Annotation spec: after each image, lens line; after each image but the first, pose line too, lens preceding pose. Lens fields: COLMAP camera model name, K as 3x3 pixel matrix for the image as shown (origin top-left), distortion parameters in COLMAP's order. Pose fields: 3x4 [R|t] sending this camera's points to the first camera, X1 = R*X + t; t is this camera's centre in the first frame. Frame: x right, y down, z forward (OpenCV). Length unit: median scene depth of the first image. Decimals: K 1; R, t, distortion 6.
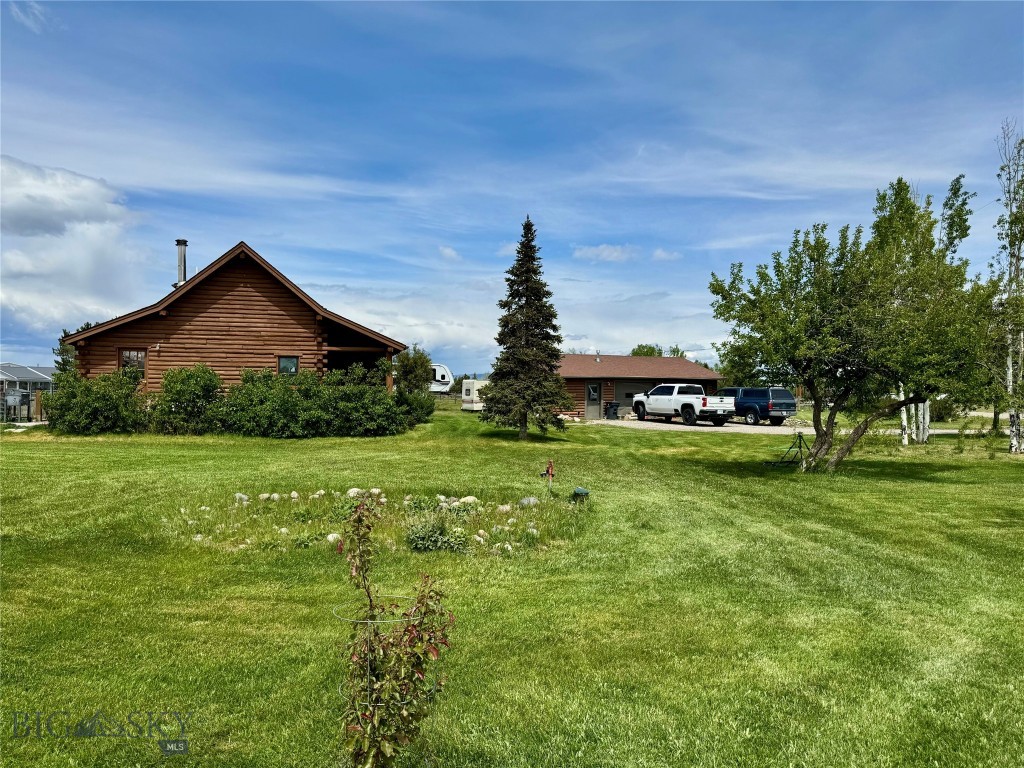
lens RADIAL K [[751.9, 0, 501.6], [0, 751.9, 370.8], [0, 0, 1]] dist [0.053331, -0.072167]
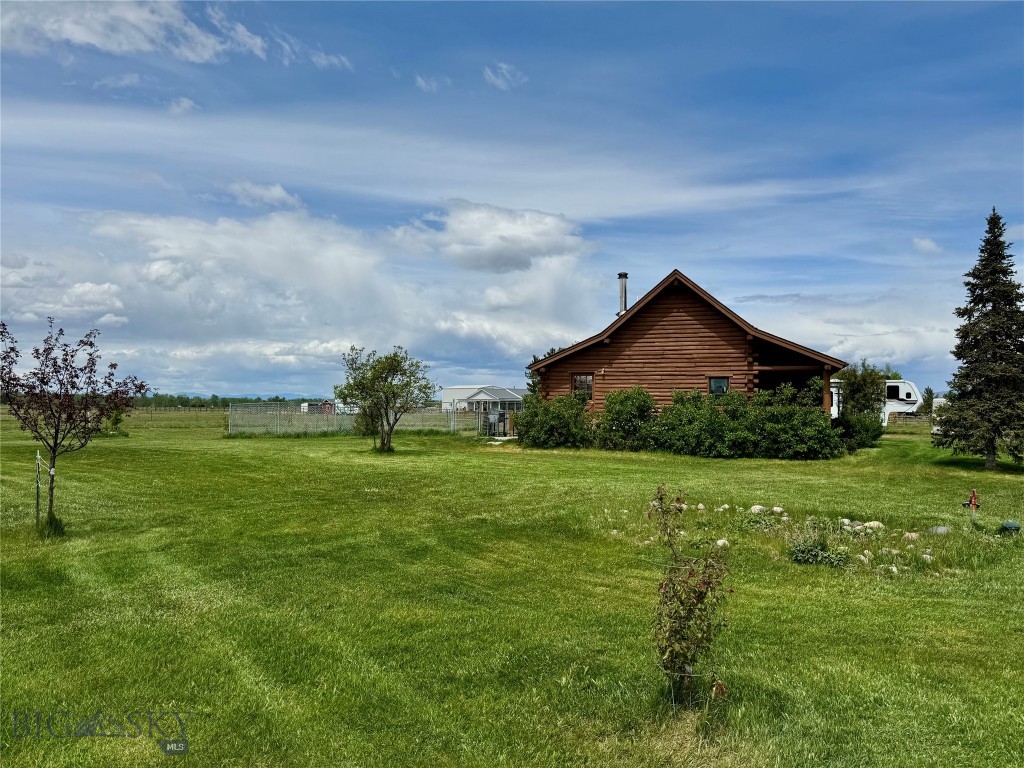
lens RADIAL K [[791.4, 0, 512.7], [0, 791.4, 385.8], [0, 0, 1]] dist [0.059862, -0.072295]
pose [[0.852141, -0.013589, -0.523135, 0.042755], [0.011239, 0.999907, -0.007666, -0.002881], [0.523191, 0.000653, 0.852215, -0.056945]]
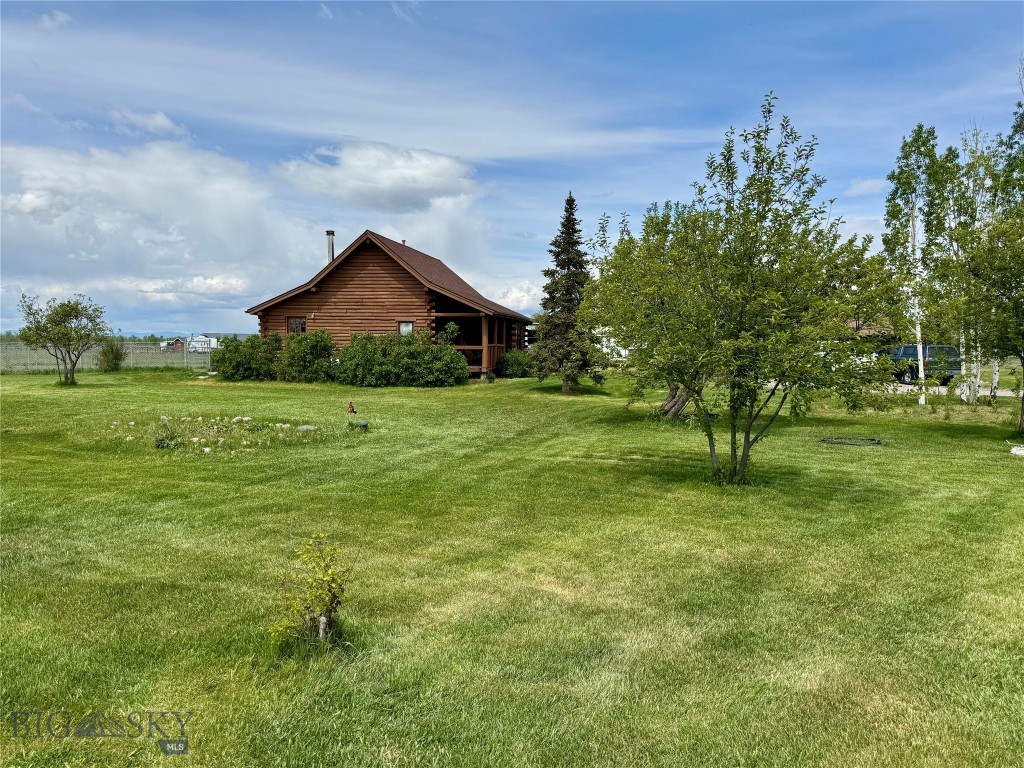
lens RADIAL K [[751.9, 0, 539.2], [0, 751.9, 411.6], [0, 0, 1]] dist [0.053331, -0.072167]
pose [[0.923039, 0.031080, -0.383449, 0.432620], [0.012113, 0.993889, 0.109715, -0.006054], [0.384516, -0.105916, 0.917022, -0.071172]]
